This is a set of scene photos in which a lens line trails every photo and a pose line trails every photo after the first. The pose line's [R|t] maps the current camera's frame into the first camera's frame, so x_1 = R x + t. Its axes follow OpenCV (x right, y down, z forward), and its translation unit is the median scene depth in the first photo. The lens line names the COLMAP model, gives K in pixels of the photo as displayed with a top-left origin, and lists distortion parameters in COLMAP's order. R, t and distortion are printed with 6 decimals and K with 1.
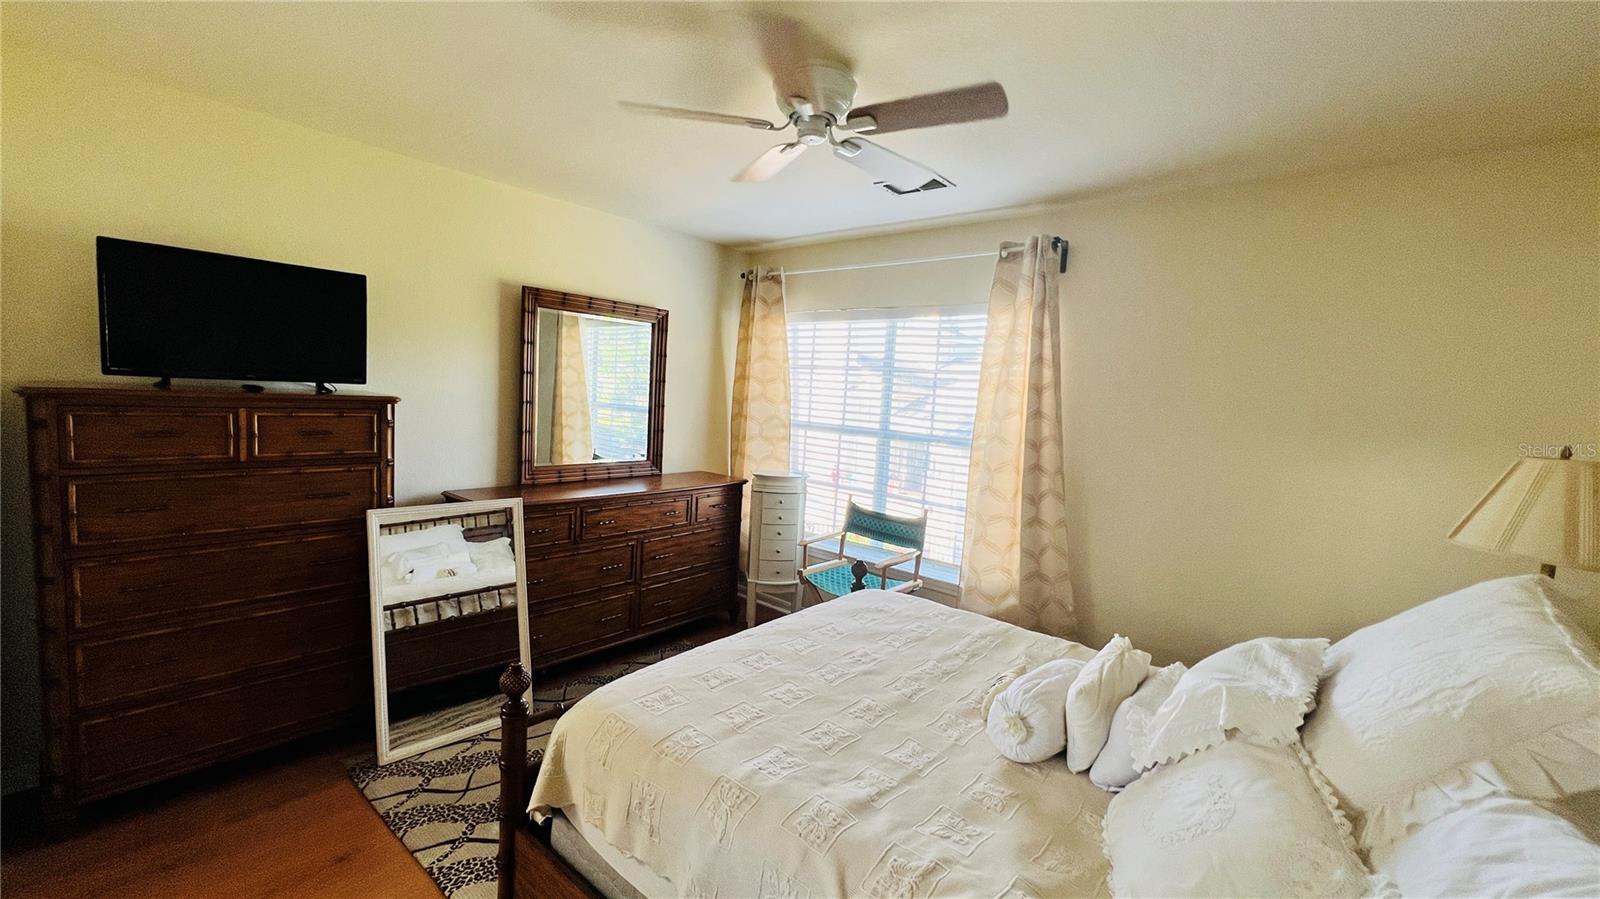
lens RADIAL K [[639.4, 0, 798.8], [0, 639.4, 453.1], [0, 0, 1]] dist [-0.004079, 0.000923]
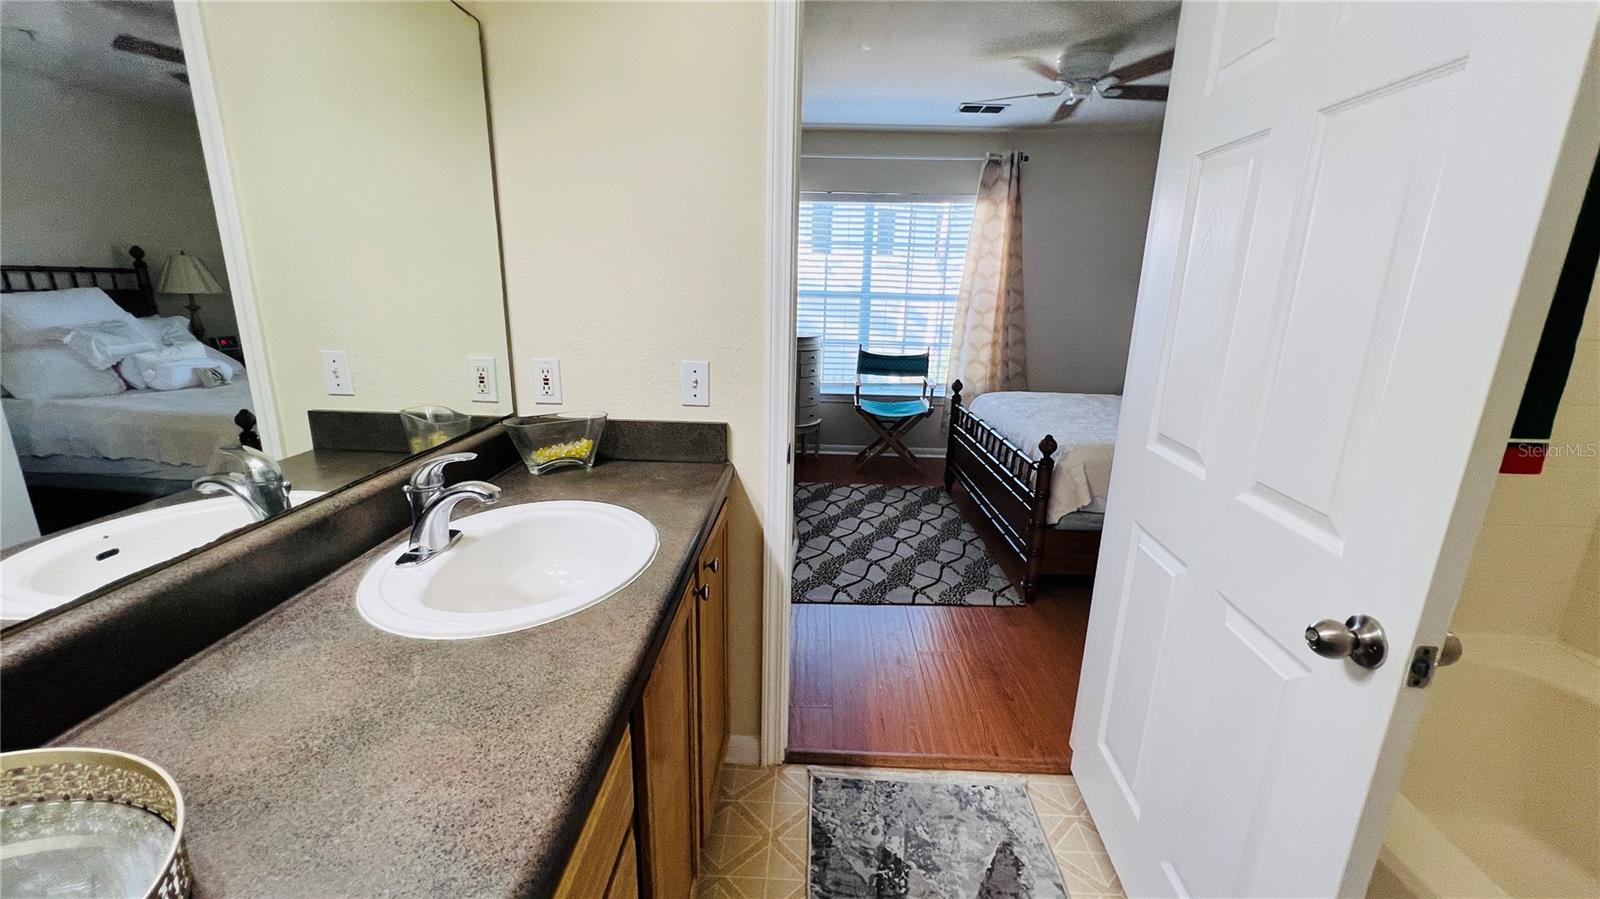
lens RADIAL K [[637.9, 0, 792.1], [0, 637.9, 451.6], [0, 0, 1]] dist [-0.002264, 0.000436]
pose [[0.788901, -0.203323, 0.579909, -1.093101], [0.083226, 0.970334, 0.226991, -0.039513], [-0.608858, -0.130810, 0.782420, 0.058602]]
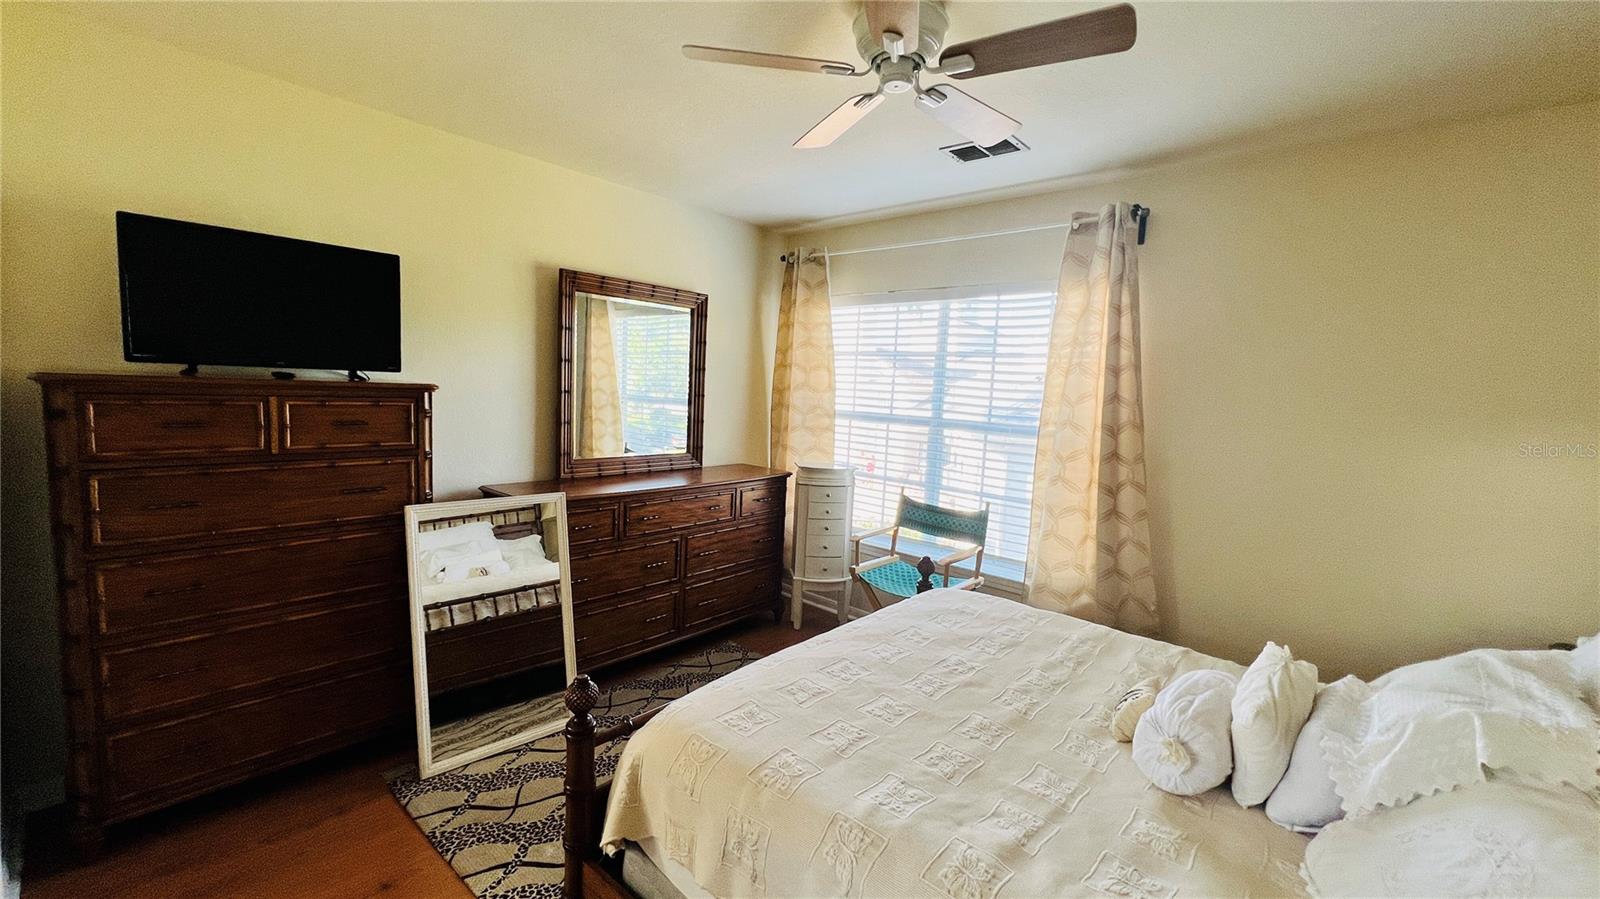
lens RADIAL K [[639.4, 0, 797.9], [0, 639.4, 453.4], [0, 0, 1]] dist [-0.004079, 0.000923]
pose [[0.999688, -0.008244, -0.023579, -0.068312], [0.008422, 0.999937, 0.007453, 0.009106], [0.023516, -0.007650, 0.999694, 0.069744]]
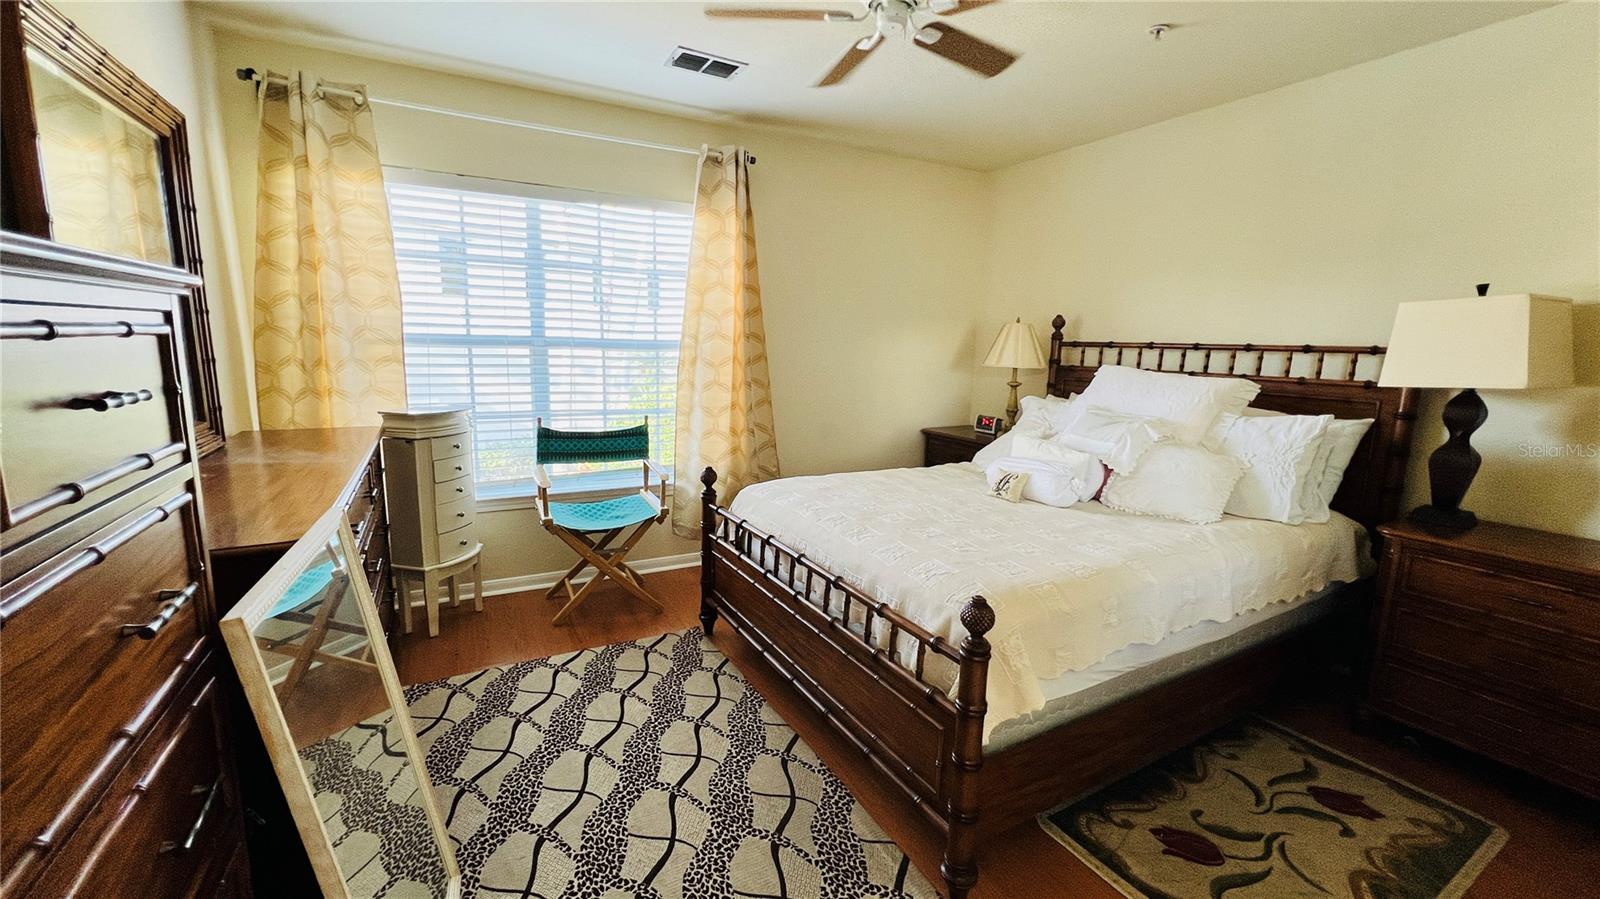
lens RADIAL K [[637.9, 0, 794.7], [0, 637.9, 443.7], [0, 0, 1]] dist [-0.002264, 0.000436]
pose [[0.376713, -0.203160, 0.903777, -0.715447], [0.082291, 0.979136, 0.185799, -0.037396], [-0.922668, 0.004380, 0.385571, 0.511900]]
